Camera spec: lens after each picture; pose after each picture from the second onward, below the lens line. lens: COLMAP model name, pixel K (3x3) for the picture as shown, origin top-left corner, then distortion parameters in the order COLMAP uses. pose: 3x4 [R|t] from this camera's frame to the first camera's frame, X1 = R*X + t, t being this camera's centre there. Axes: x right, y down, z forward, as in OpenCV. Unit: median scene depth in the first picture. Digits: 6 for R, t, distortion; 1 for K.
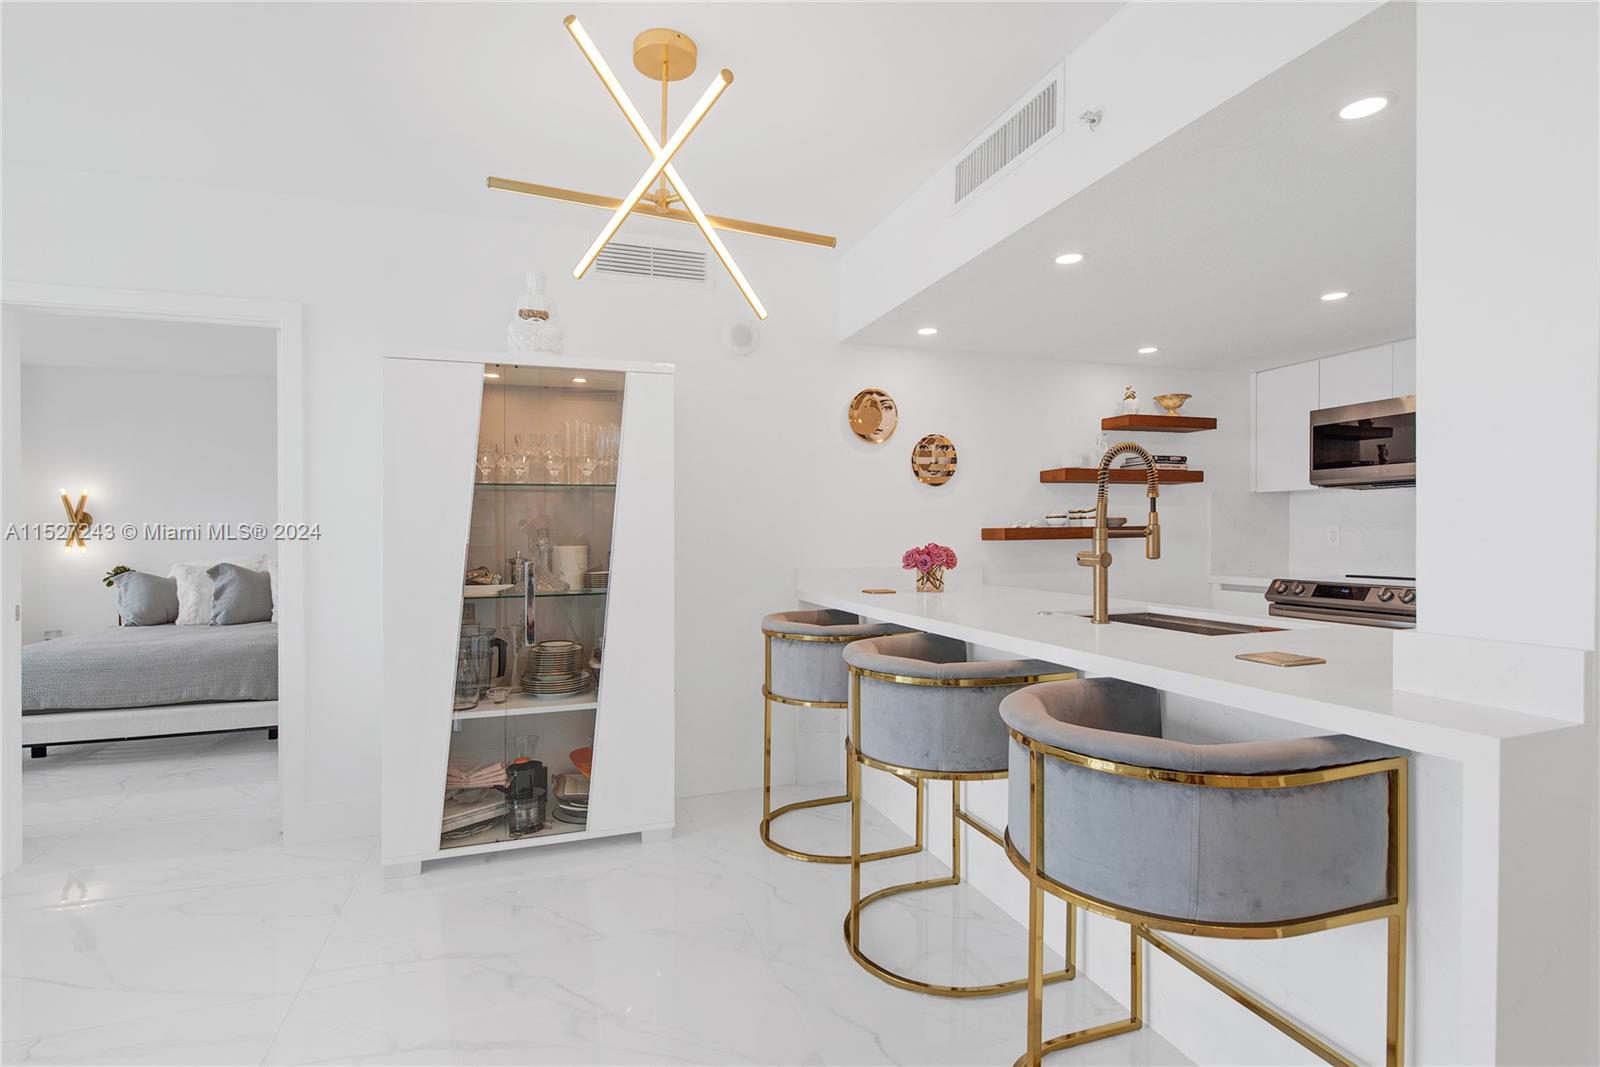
lens RADIAL K [[766.3, 0, 800.0], [0, 766.3, 533.5], [0, 0, 1]] dist [0.002803, -0.000349]
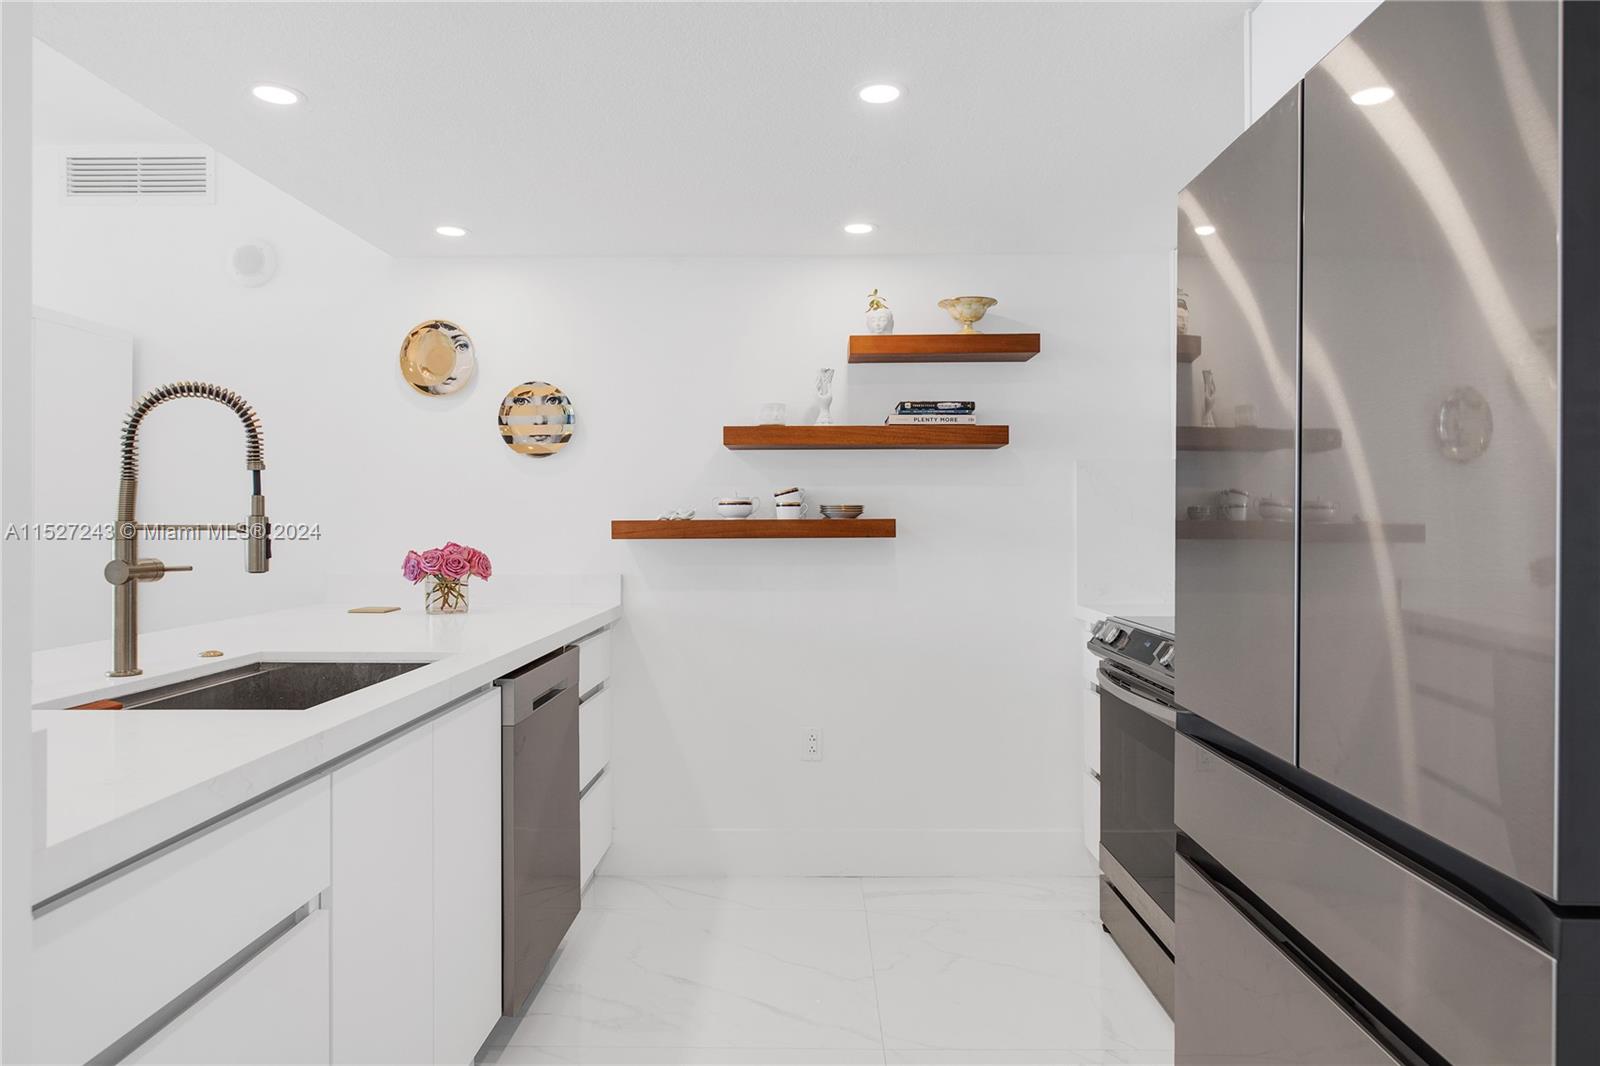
lens RADIAL K [[994.6, 0, 800.0], [0, 994.6, 533.0], [0, 0, 1]] dist [-0.004777, -0.000906]
pose [[0.936527, 0.011339, -0.350413, 0.697404], [-0.008796, 0.999922, 0.008848, -0.005163], [0.350486, -0.005204, 0.936554, 0.254081]]
